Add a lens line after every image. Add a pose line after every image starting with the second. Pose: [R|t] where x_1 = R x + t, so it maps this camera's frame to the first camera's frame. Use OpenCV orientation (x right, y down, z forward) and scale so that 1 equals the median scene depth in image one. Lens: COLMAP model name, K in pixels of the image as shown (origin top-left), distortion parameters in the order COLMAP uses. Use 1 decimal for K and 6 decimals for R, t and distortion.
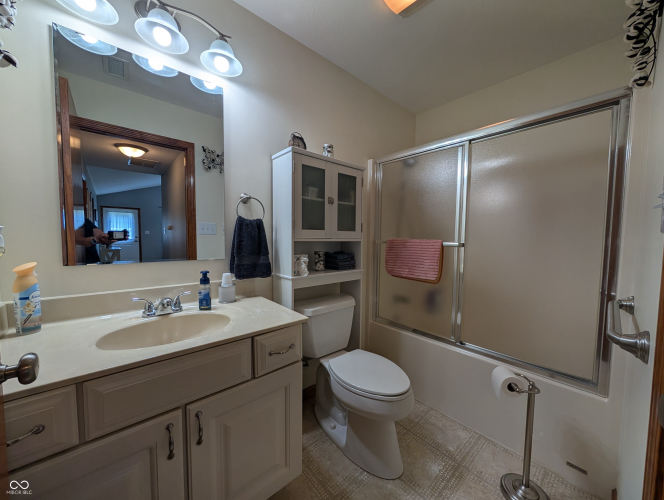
lens RADIAL K [[251.3, 0, 330.3], [0, 251.3, 252.0], [0, 0, 1]] dist [-0.005661, 0.000080]
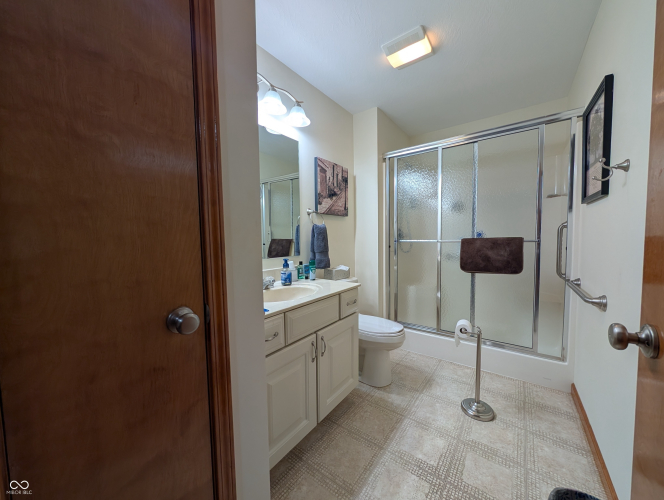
lens RADIAL K [[251.3, 0, 333.5], [0, 251.3, 246.0], [0, 0, 1]] dist [-0.005661, 0.000080]
pose [[0.981888, -0.040930, 0.184988, -0.516207], [0.039956, 0.999161, 0.008990, -0.002103], [-0.185201, -0.001436, 0.982700, -0.513555]]
